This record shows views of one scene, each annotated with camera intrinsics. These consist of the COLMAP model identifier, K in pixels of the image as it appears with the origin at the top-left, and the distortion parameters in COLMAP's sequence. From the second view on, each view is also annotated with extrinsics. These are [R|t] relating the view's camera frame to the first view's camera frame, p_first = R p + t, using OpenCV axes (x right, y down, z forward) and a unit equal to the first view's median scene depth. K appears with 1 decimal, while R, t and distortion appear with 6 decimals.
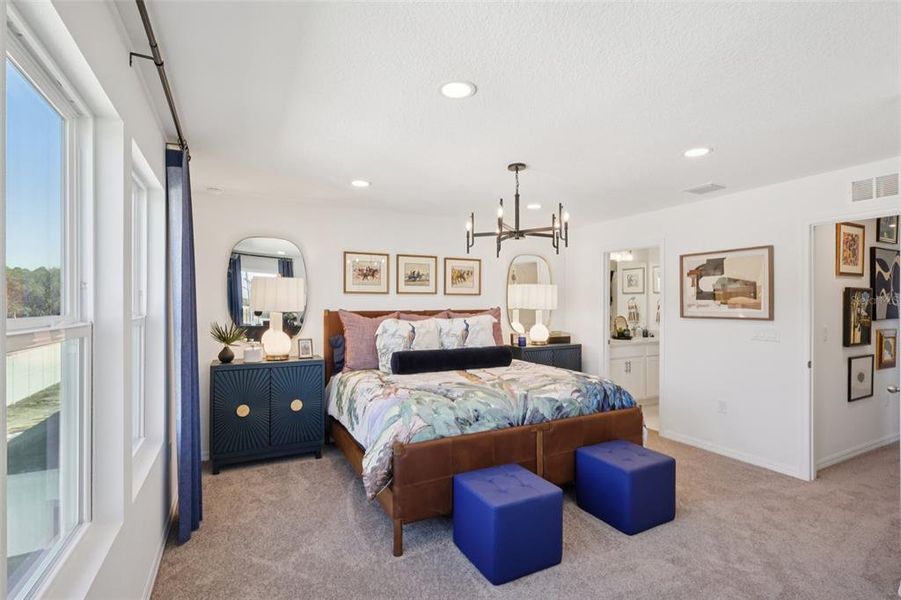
lens RADIAL K [[416.3, 0, 448.0], [0, 416.3, 298.9], [0, 0, 1]] dist [0.002412, 0.000419]
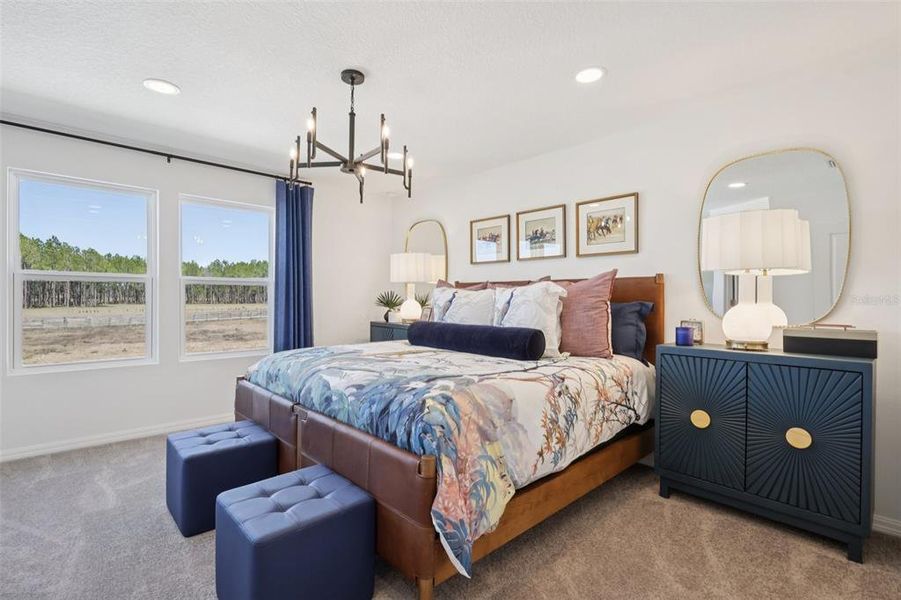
lens RADIAL K [[416.3, 0, 455.9], [0, 416.3, 299.9], [0, 0, 1]] dist [0.002412, 0.000419]
pose [[0.280772, 0.007635, -0.959744, 0.580604], [0.006652, 0.999929, 0.009900, 0.051579], [0.959751, -0.009164, 0.280702, 0.587057]]
